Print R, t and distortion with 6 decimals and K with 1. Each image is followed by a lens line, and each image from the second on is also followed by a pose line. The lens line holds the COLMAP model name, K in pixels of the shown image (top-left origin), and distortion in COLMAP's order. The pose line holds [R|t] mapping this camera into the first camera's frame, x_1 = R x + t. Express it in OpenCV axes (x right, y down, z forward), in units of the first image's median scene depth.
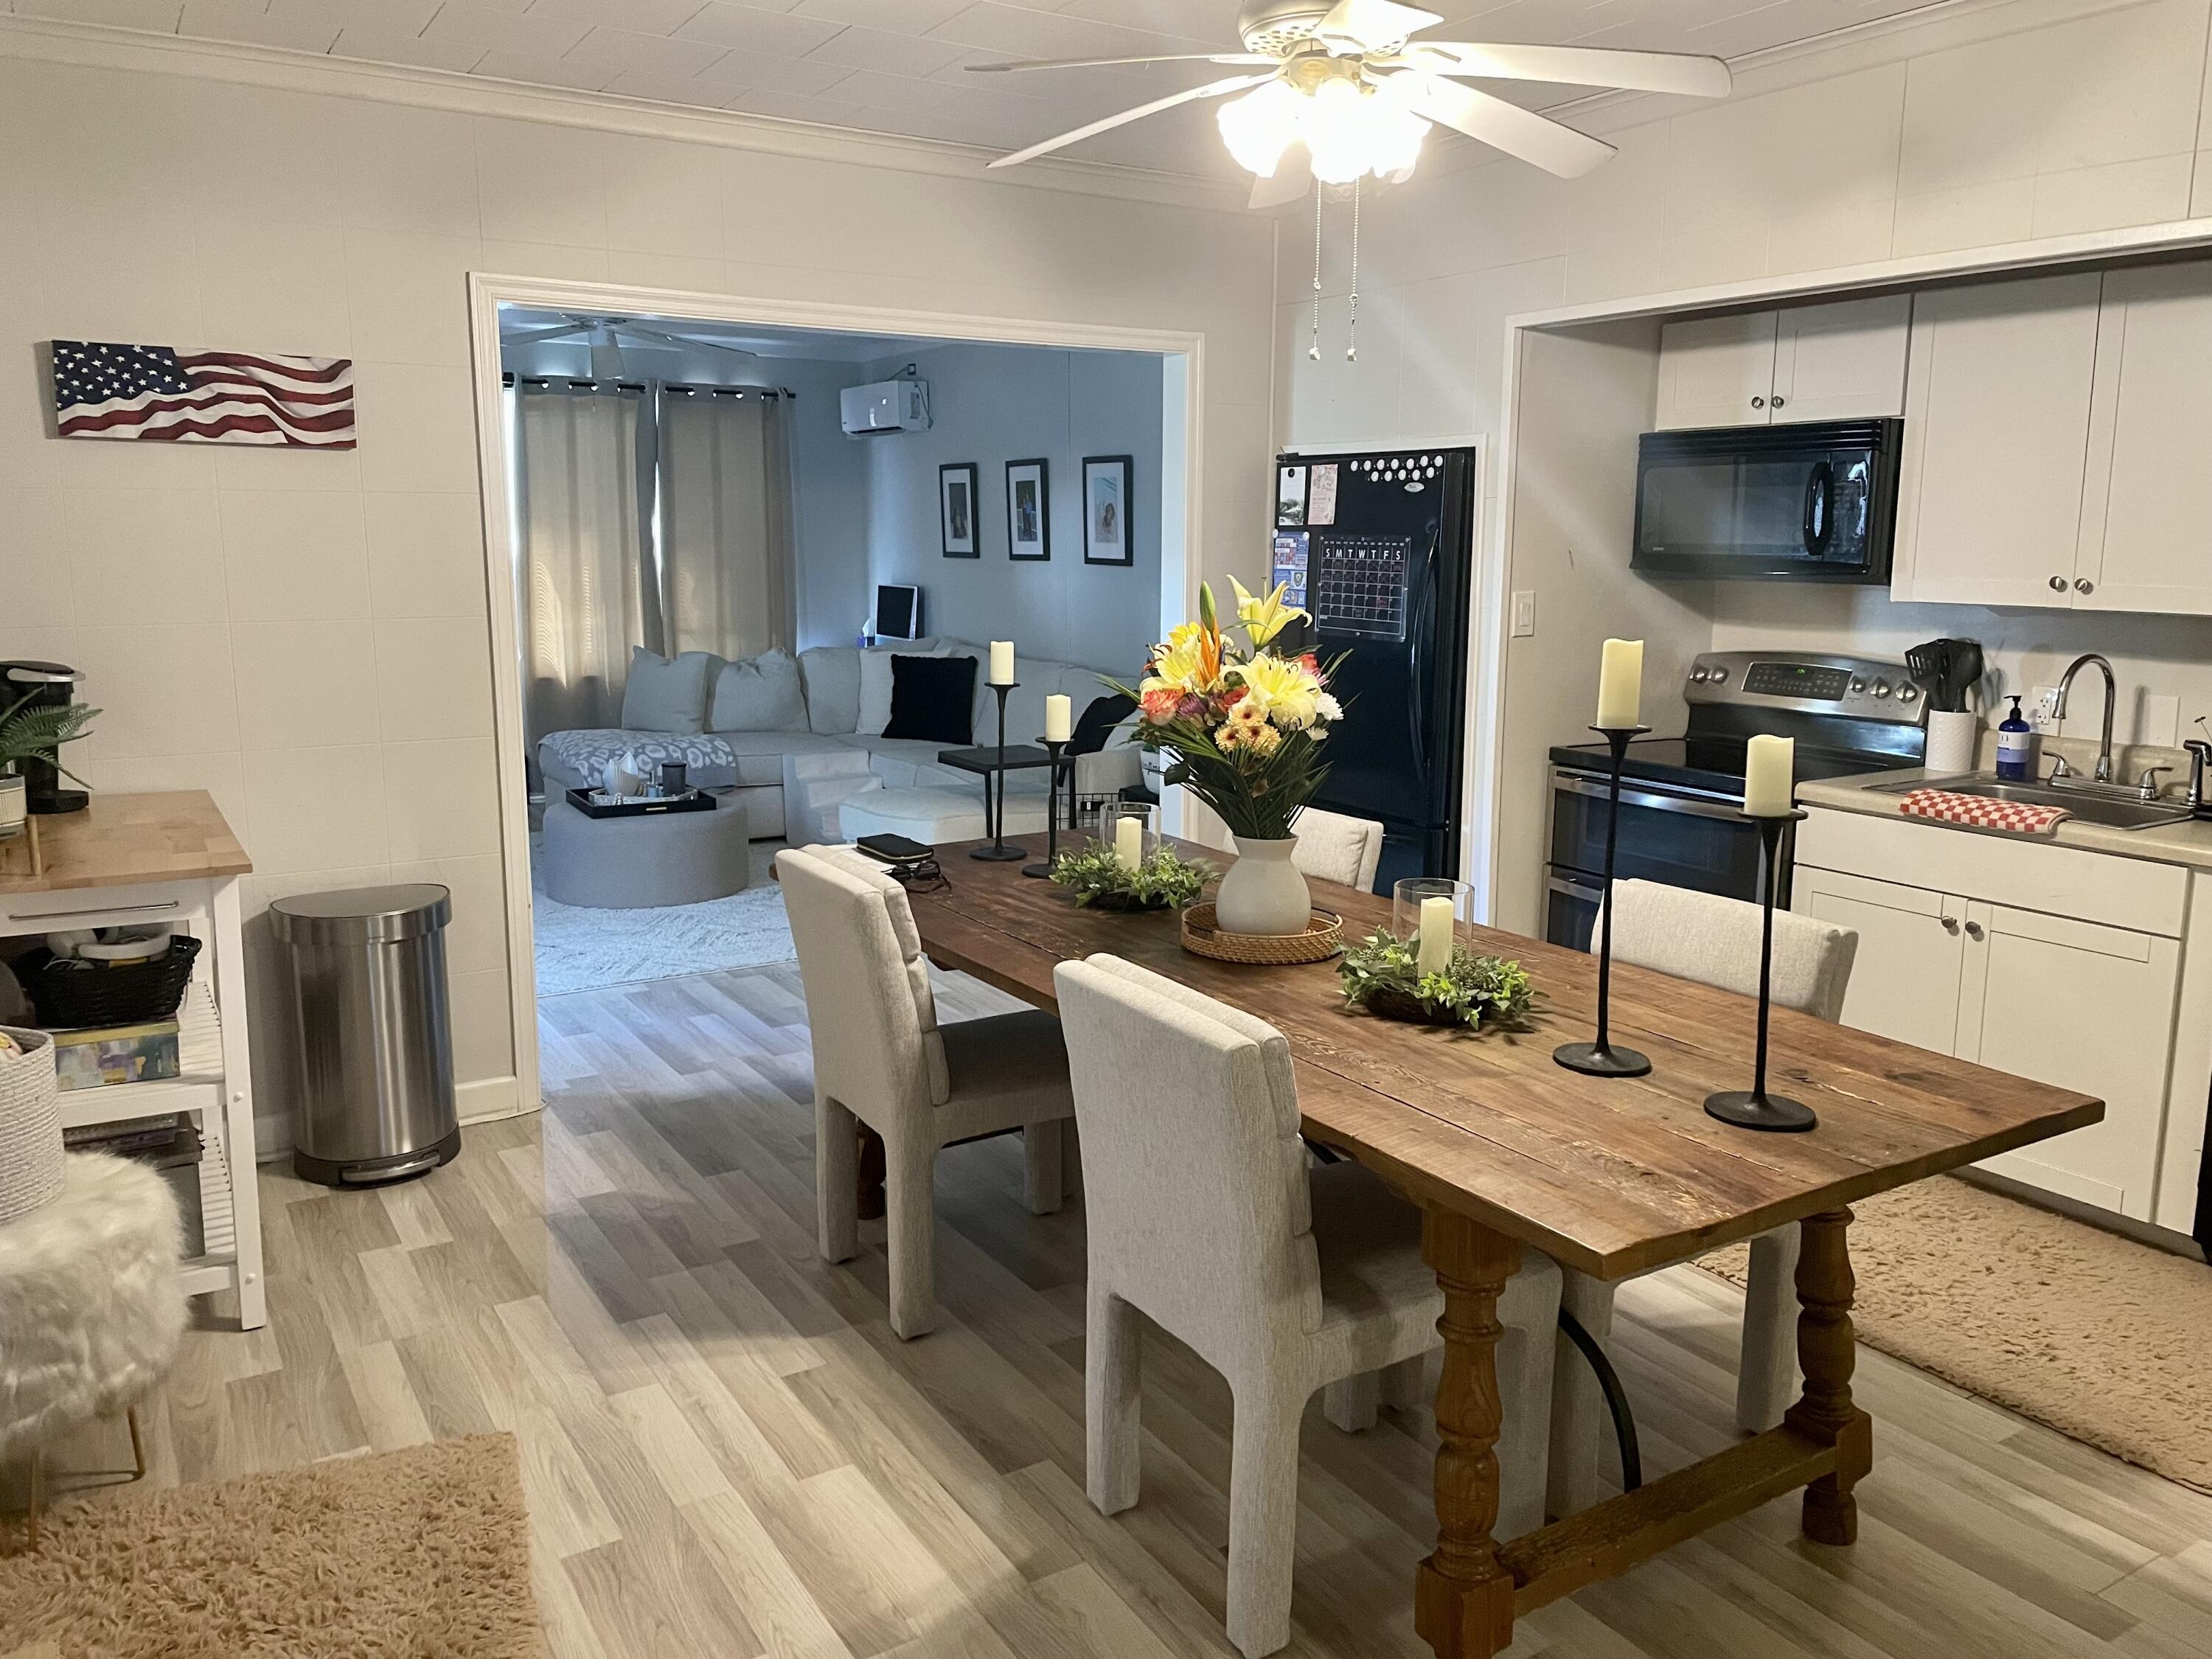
lens RADIAL K [[1679.2, 0, 1120.5], [0, 1679.2, 828.2], [0, 0, 1]] dist [0.105539, -0.125853]
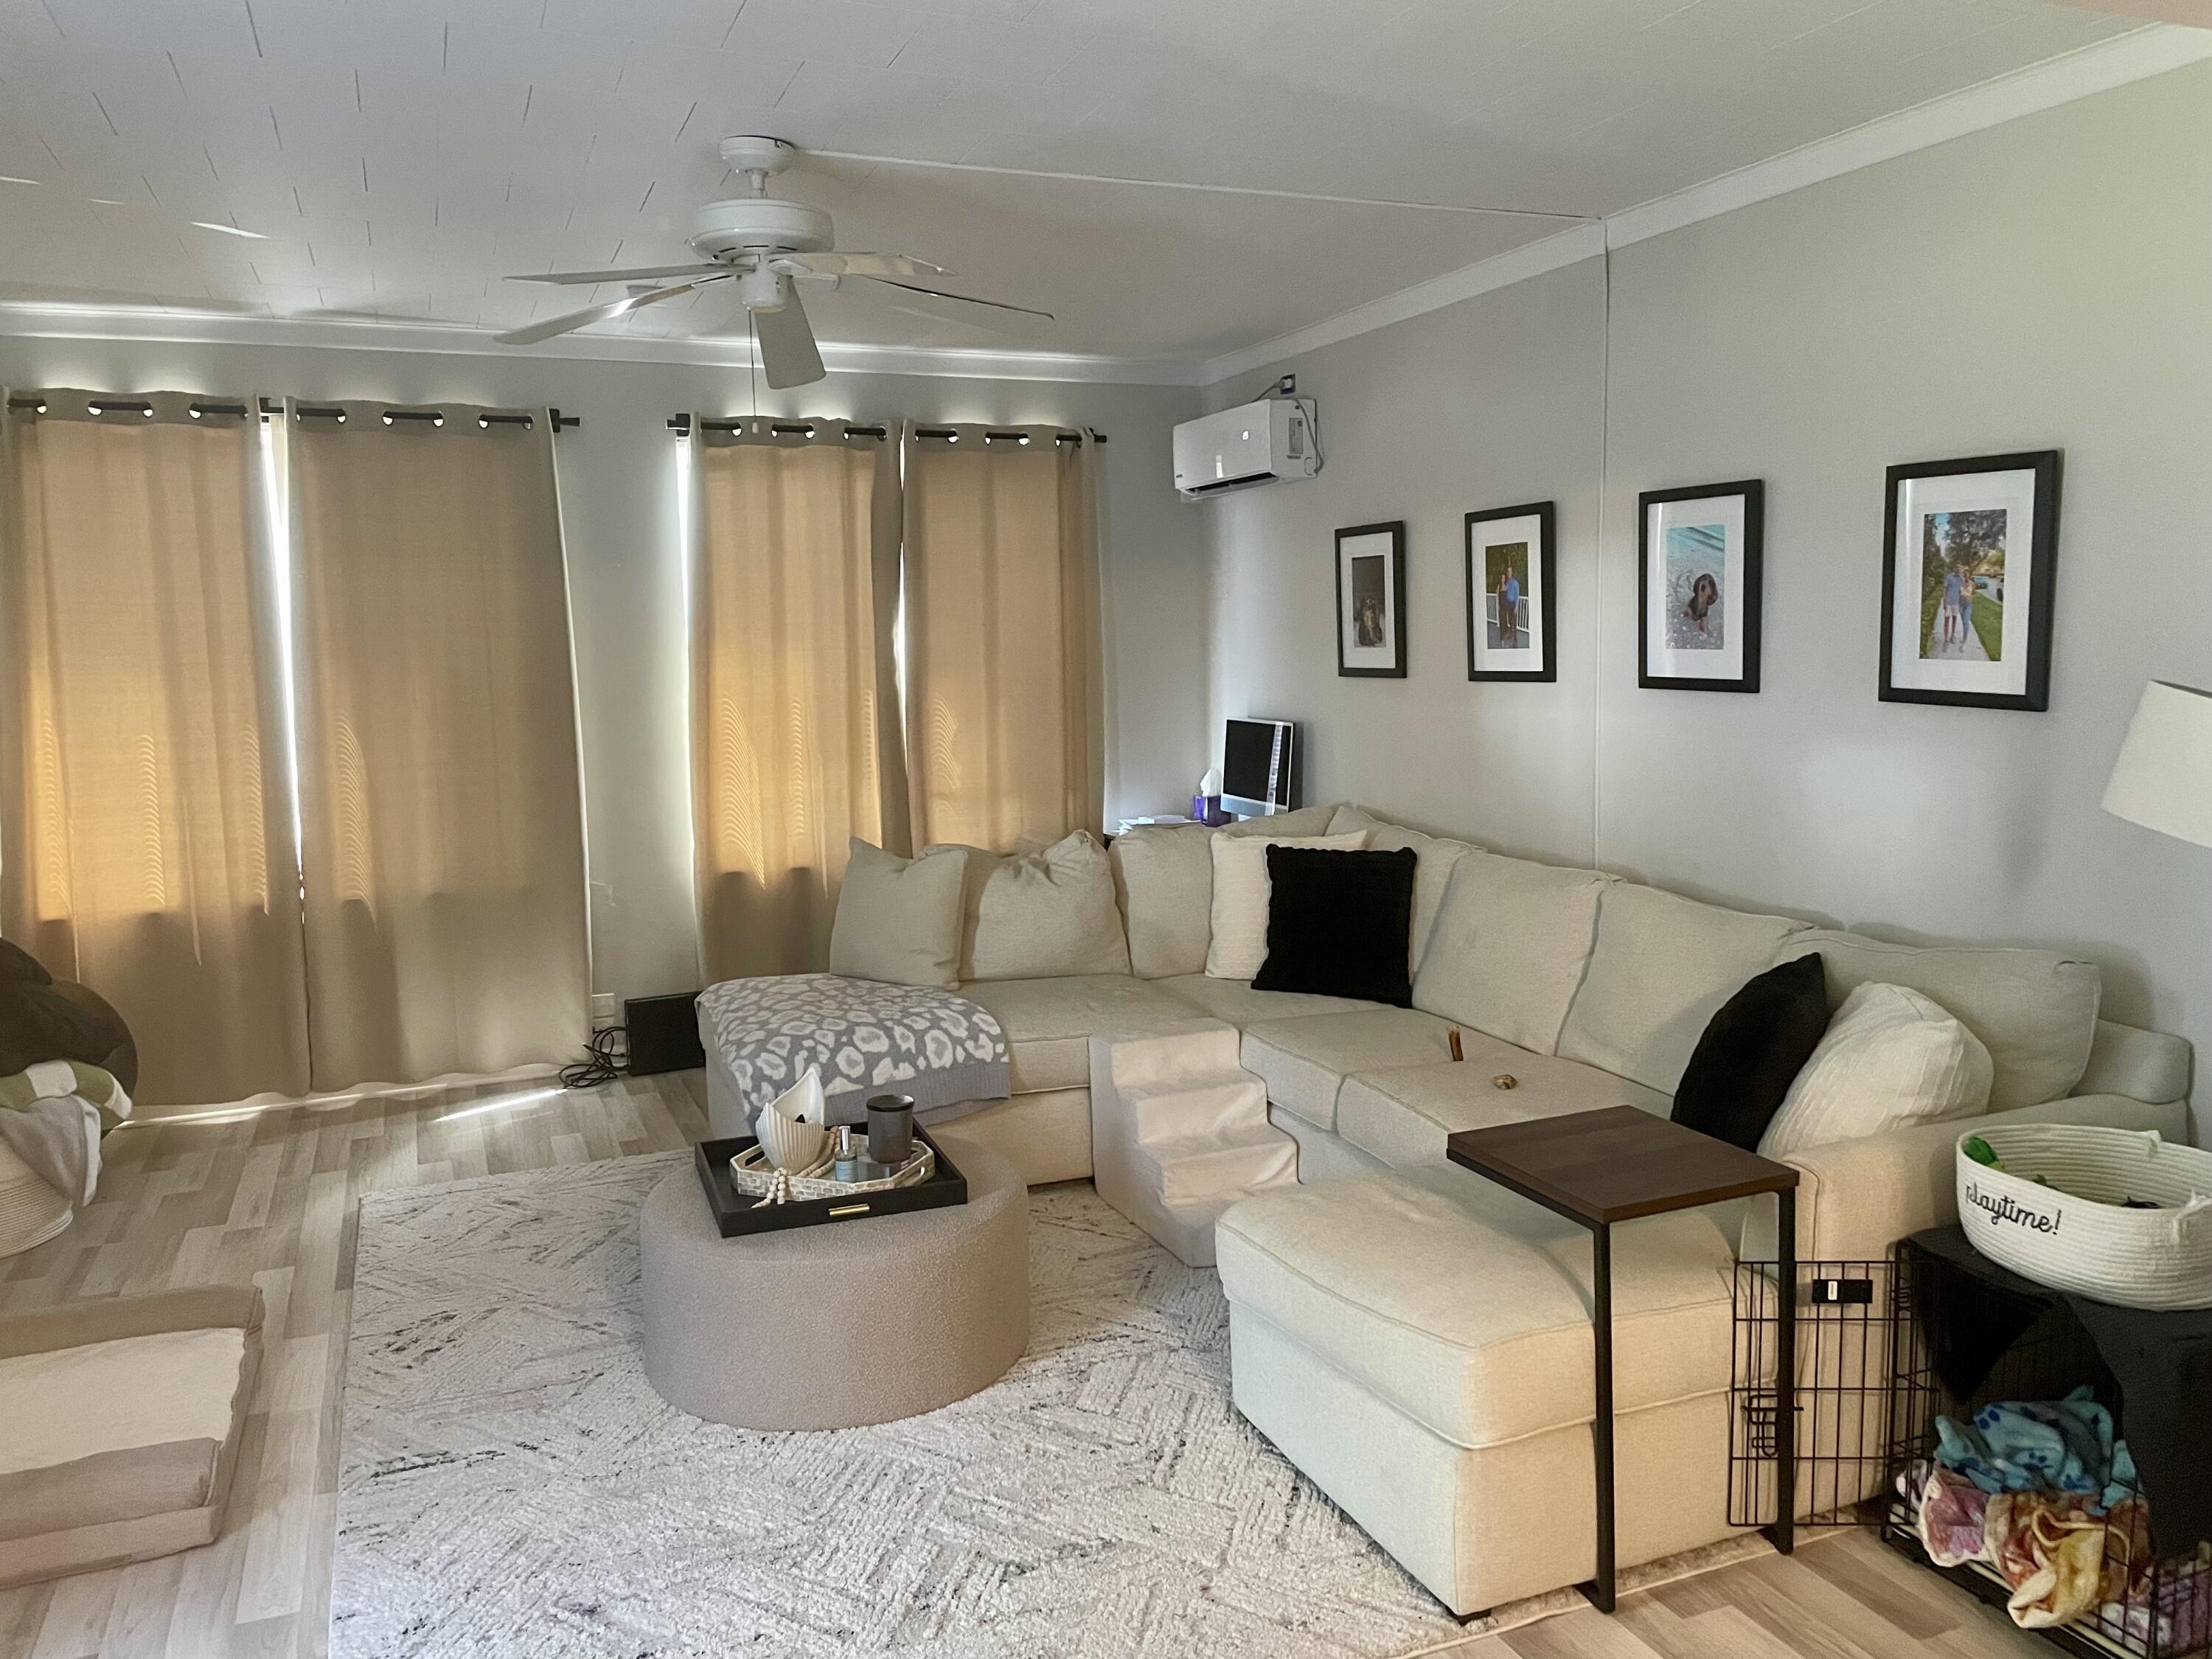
lens RADIAL K [[1679.2, 0, 1120.5], [0, 1679.2, 828.2], [0, 0, 1]] dist [0.105539, -0.125853]
pose [[0.986586, -0.005454, -0.163150, -0.090183], [-0.003677, 0.998445, -0.055616, -0.075383], [0.163199, 0.055470, 0.985033, 0.407718]]
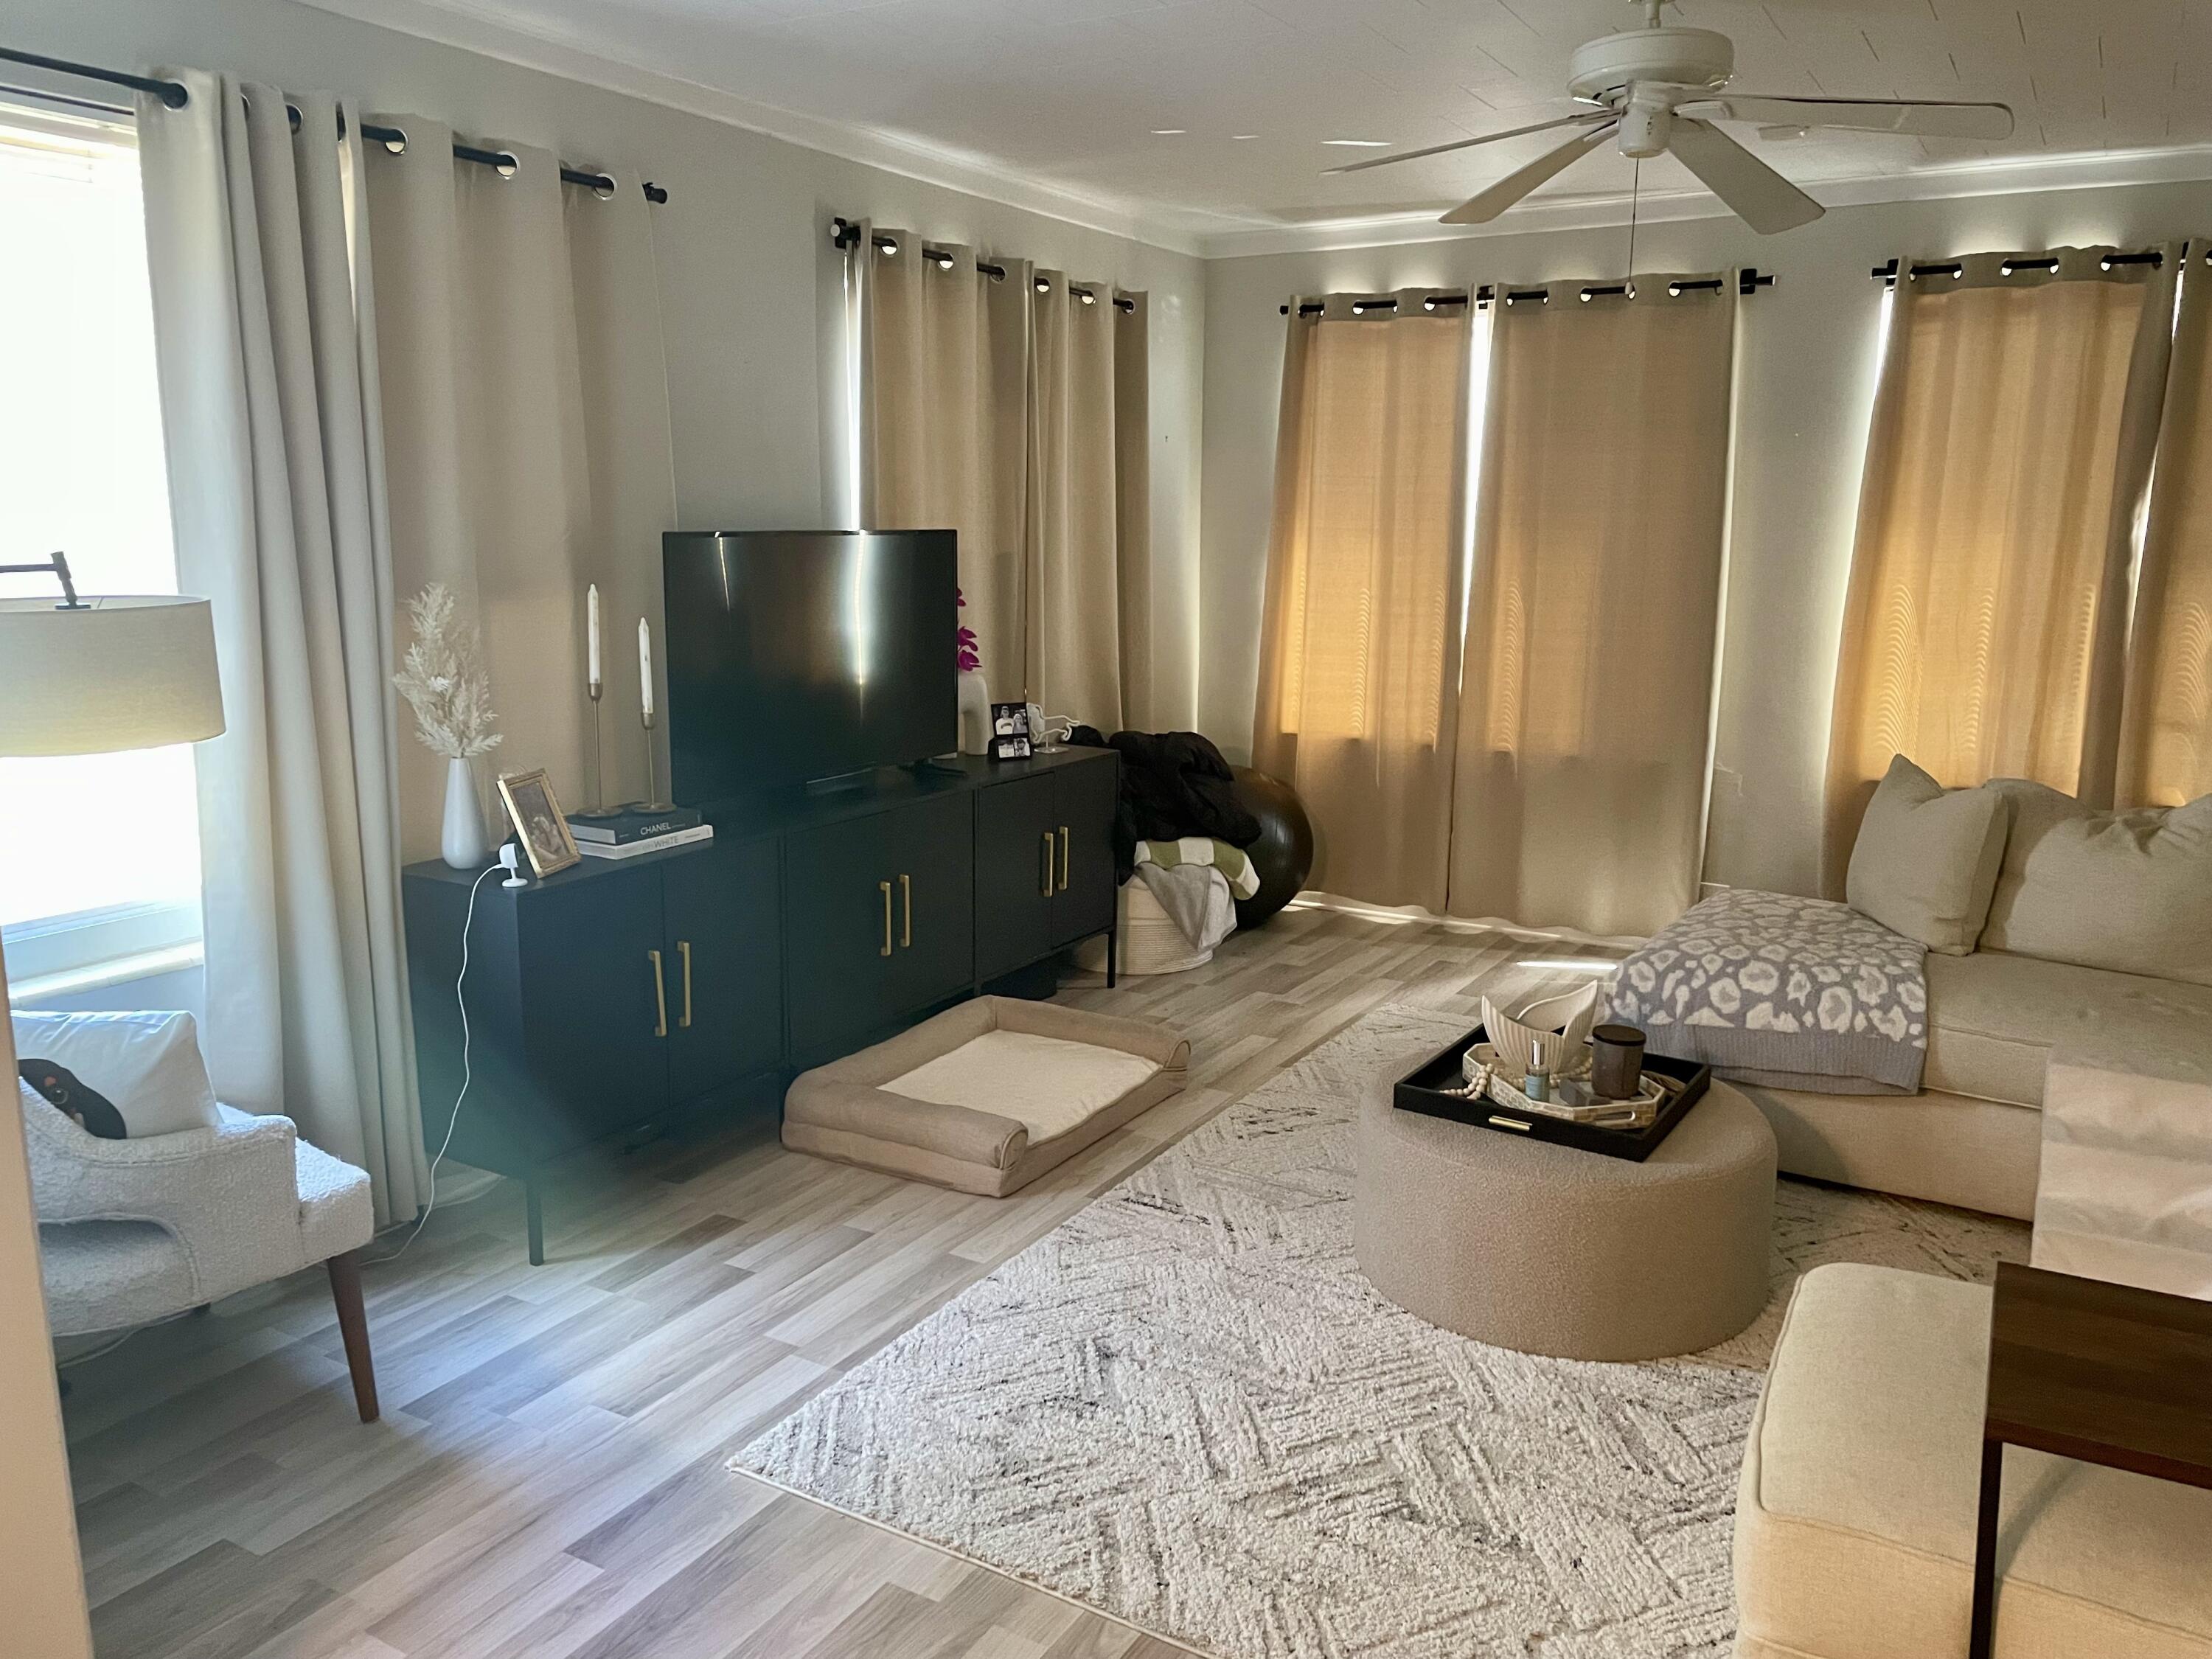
lens RADIAL K [[1679.2, 0, 1120.5], [0, 1679.2, 828.2], [0, 0, 1]] dist [0.105539, -0.125853]
pose [[0.464967, 0.165981, -0.869630, 0.059591], [-0.160510, 0.981794, 0.101569, -0.097560], [0.870656, 0.092358, 0.483144, 0.524528]]
